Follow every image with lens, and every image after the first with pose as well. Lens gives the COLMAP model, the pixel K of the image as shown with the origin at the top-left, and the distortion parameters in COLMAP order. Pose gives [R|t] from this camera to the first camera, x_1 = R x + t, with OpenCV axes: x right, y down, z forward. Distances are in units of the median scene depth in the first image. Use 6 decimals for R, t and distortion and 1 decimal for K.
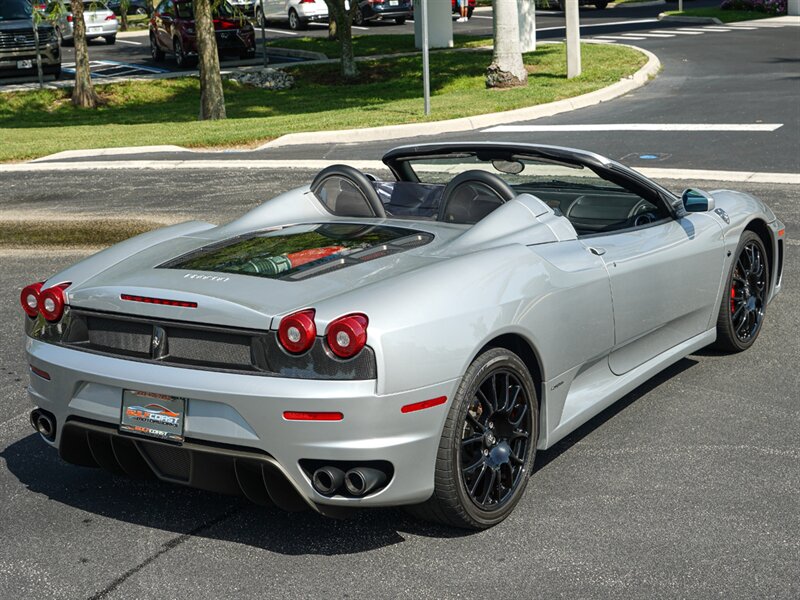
lens RADIAL K [[1395.6, 0, 432.0], [0, 1395.6, 338.2], [0, 0, 1]] dist [0.018879, 0.071535]
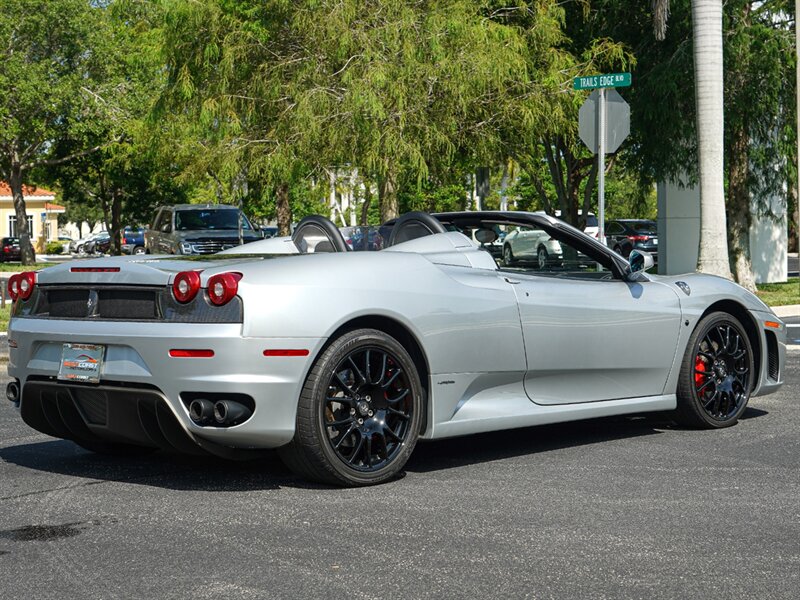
lens RADIAL K [[1673.7, 0, 401.0], [0, 1673.7, 300.1], [0, 0, 1]] dist [-0.015816, 0.031000]
pose [[0.977603, 0.036703, -0.207231, 0.378087], [-0.080448, 0.975068, -0.206812, 0.286539], [0.194474, 0.218852, 0.956182, -0.345494]]
